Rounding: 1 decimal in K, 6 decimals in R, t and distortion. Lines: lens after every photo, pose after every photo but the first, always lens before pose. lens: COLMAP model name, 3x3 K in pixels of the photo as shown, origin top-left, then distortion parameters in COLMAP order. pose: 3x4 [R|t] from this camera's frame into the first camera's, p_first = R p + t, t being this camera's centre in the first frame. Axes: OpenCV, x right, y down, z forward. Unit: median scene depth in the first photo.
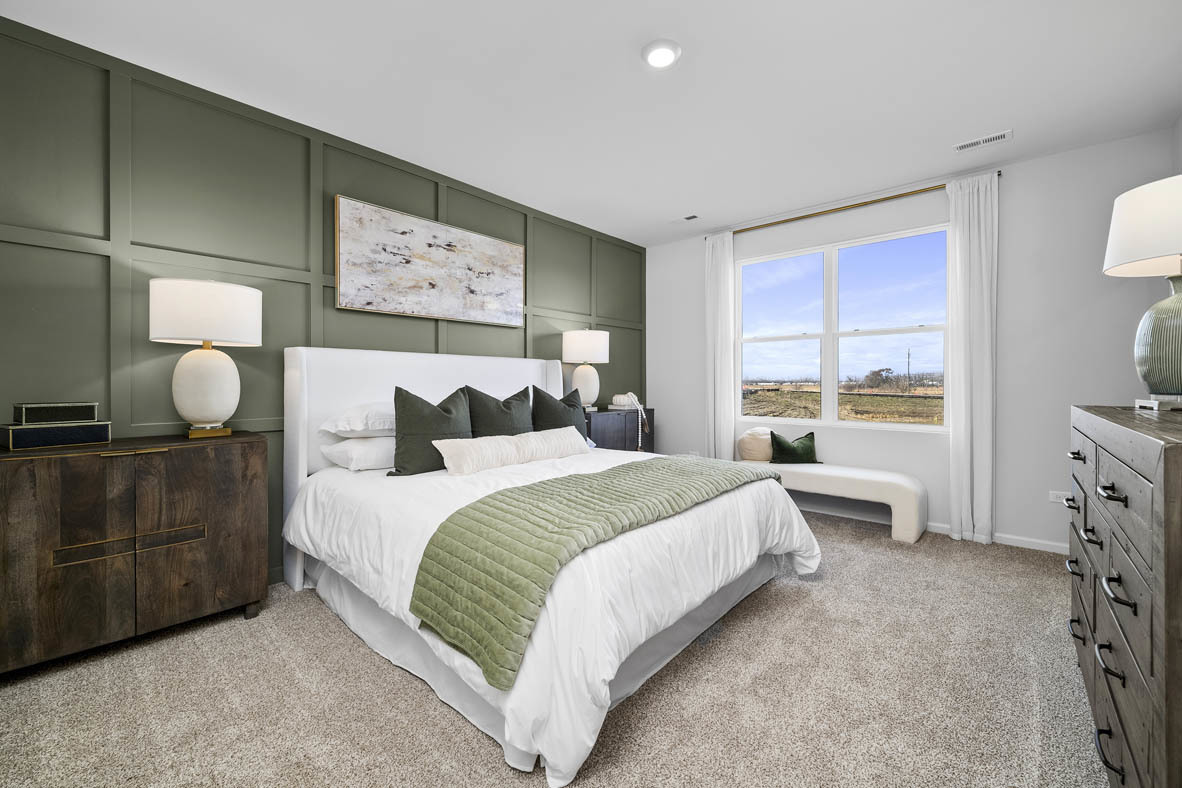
lens RADIAL K [[477.7, 0, 591.0], [0, 477.7, 394.0], [0, 0, 1]] dist [0.000663, 0.000241]
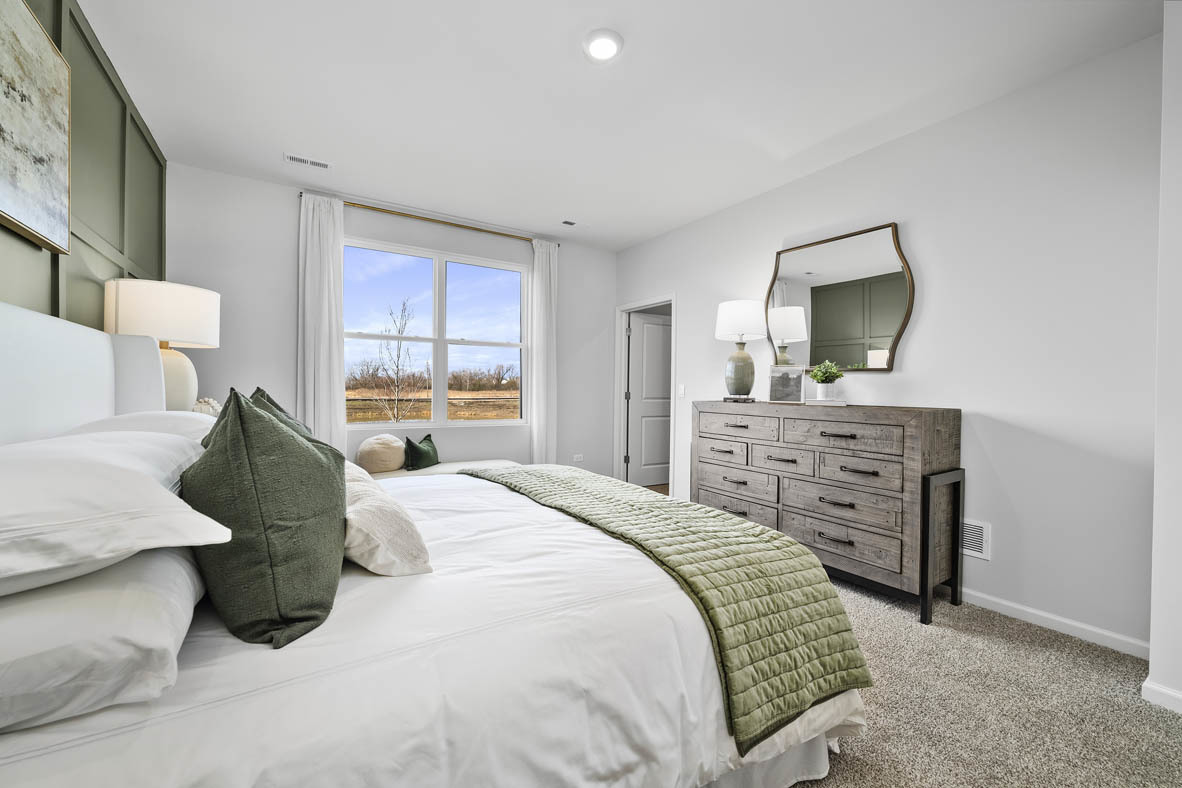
lens RADIAL K [[477.7, 0, 591.0], [0, 477.7, 394.0], [0, 0, 1]] dist [0.000663, 0.000241]
pose [[0.286070, -0.009071, 0.958166, -0.408404], [0.001242, 0.999958, 0.009096, -0.014197], [-0.958208, -0.001413, 0.286070, 0.378499]]
